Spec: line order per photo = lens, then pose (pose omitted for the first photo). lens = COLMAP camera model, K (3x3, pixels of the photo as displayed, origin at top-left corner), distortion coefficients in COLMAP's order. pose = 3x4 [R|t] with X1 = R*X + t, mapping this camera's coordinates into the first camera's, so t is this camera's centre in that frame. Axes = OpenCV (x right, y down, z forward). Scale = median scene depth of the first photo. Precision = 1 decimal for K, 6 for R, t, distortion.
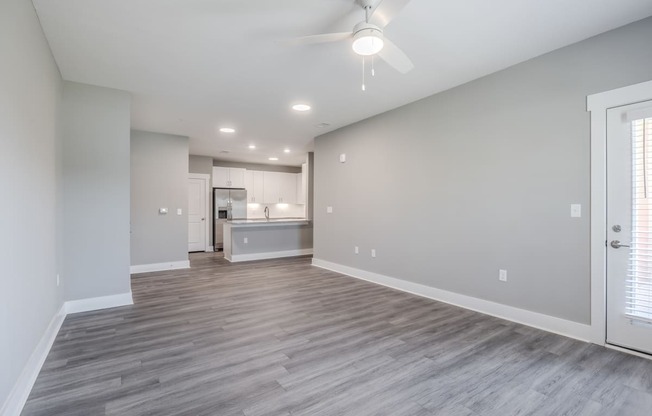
lens RADIAL K [[303.5, 0, 326.0], [0, 303.5, 208.0], [0, 0, 1]] dist [-0.000476, -0.000079]
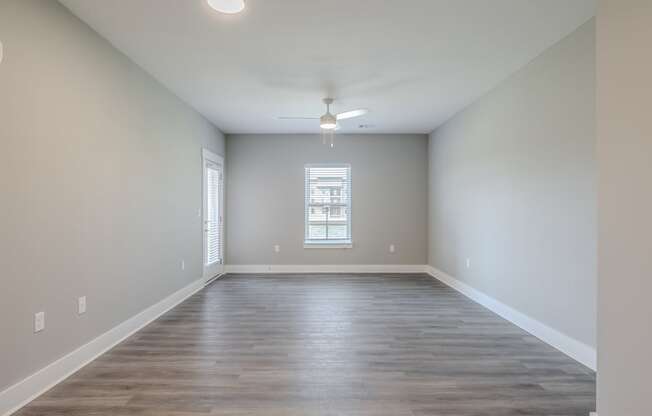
lens RADIAL K [[303.5, 0, 326.0], [0, 303.5, 208.0], [0, 0, 1]] dist [-0.000476, -0.000079]
pose [[-0.807198, 0.014608, 0.590100, -0.666990], [0.004197, 0.999811, -0.019009, 0.006717], [-0.590266, -0.012867, -0.807106, 1.728018]]
